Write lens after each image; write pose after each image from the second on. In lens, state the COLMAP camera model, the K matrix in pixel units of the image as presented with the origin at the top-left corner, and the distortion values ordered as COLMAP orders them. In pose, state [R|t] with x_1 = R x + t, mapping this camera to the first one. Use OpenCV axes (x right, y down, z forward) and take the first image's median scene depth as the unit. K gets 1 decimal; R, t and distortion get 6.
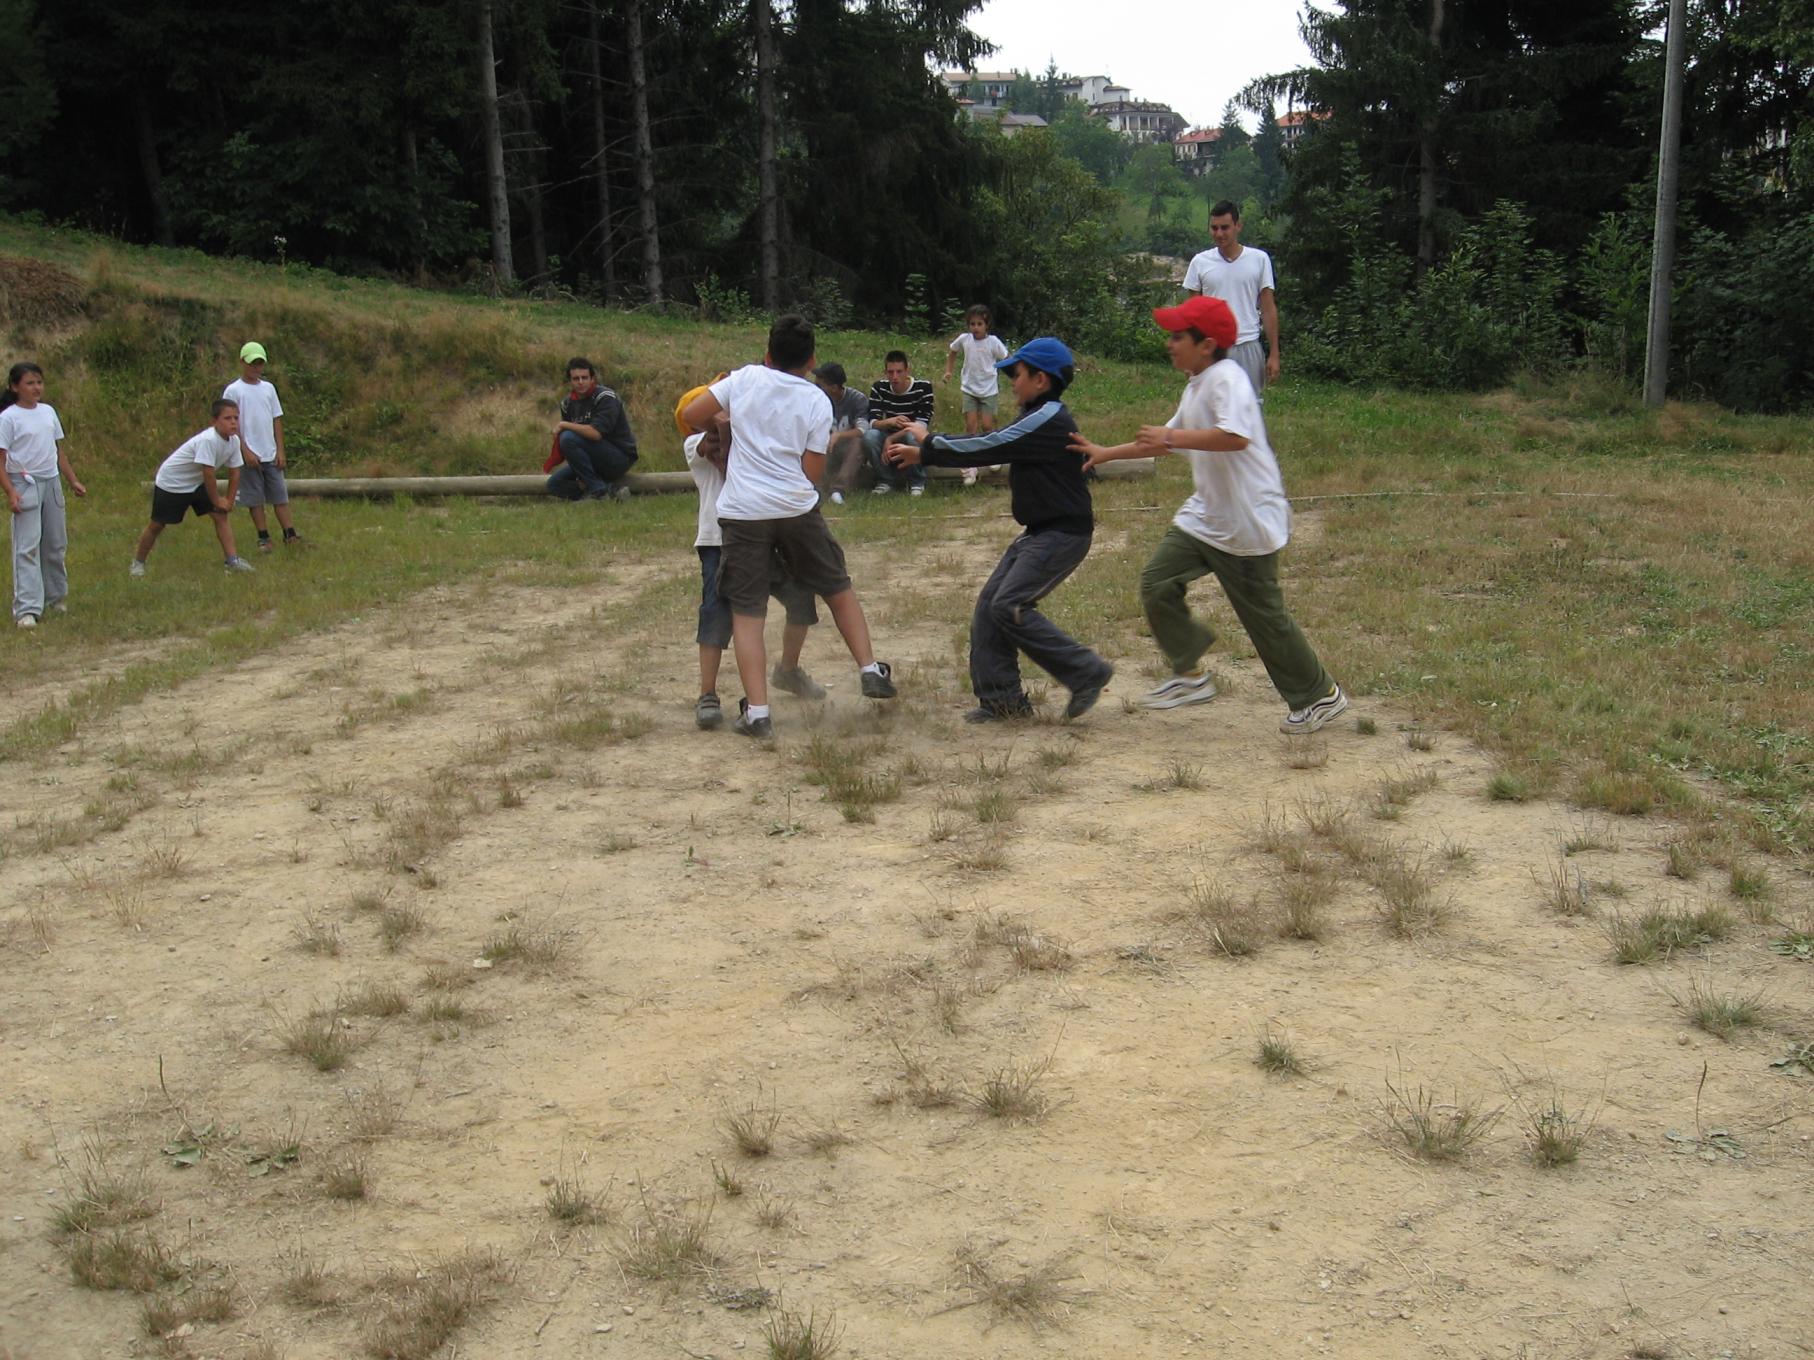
lens RADIAL K [[1816.0, 0, 919.5], [0, 1816.0, 685.0], [0, 0, 1]] dist [-0.093921, 0.000000]
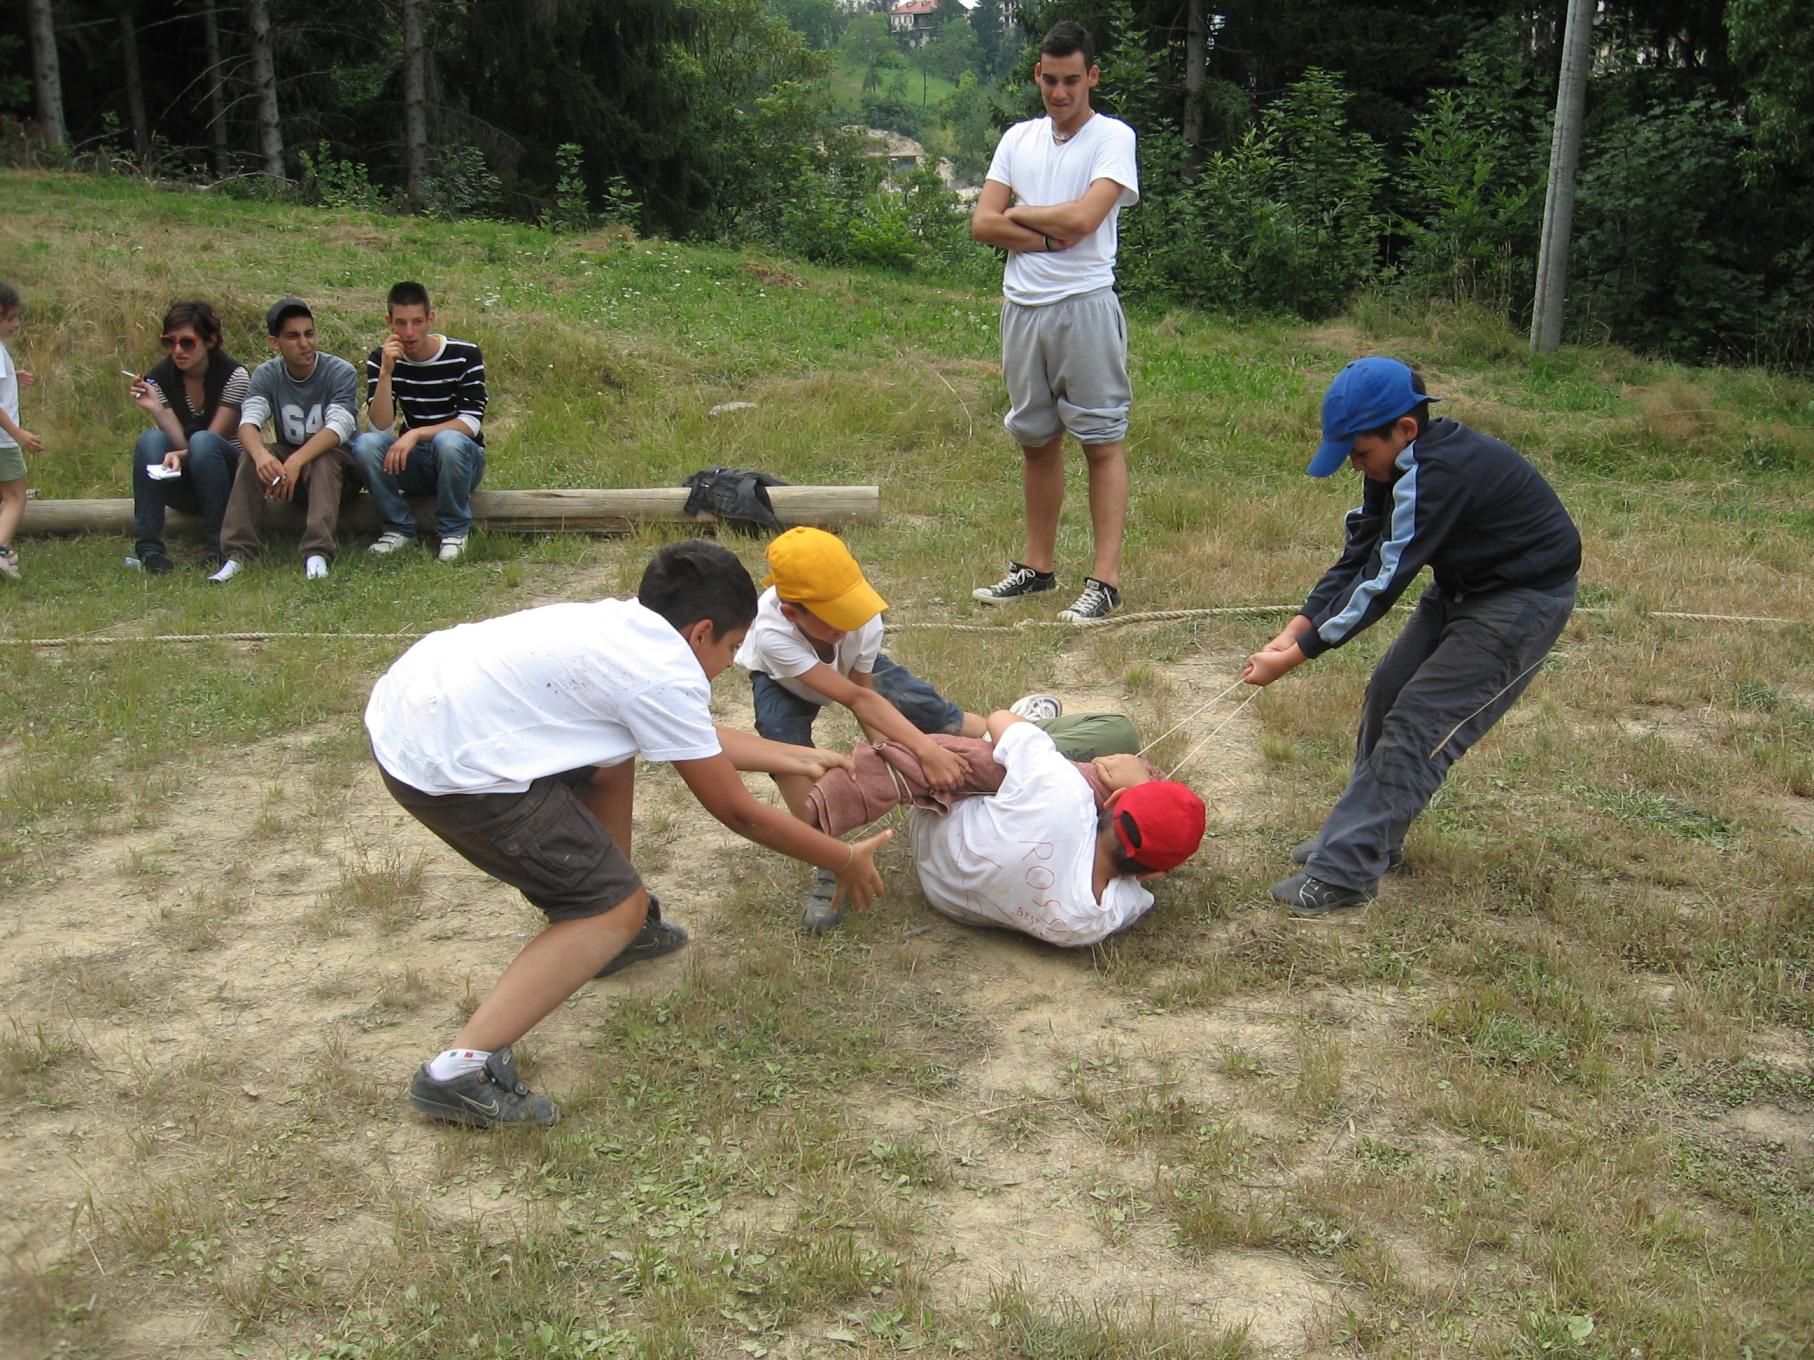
lens RADIAL K [[1816.0, 0, 902.2], [0, 1816.0, 667.1], [0, 0, 1]] dist [-0.093921, 0.000000]
pose [[0.989207, -0.011502, 0.146076, 0.021311], [0.002996, 0.998294, 0.058318, -0.040923], [-0.146497, -0.057251, 0.987553, 0.174794]]
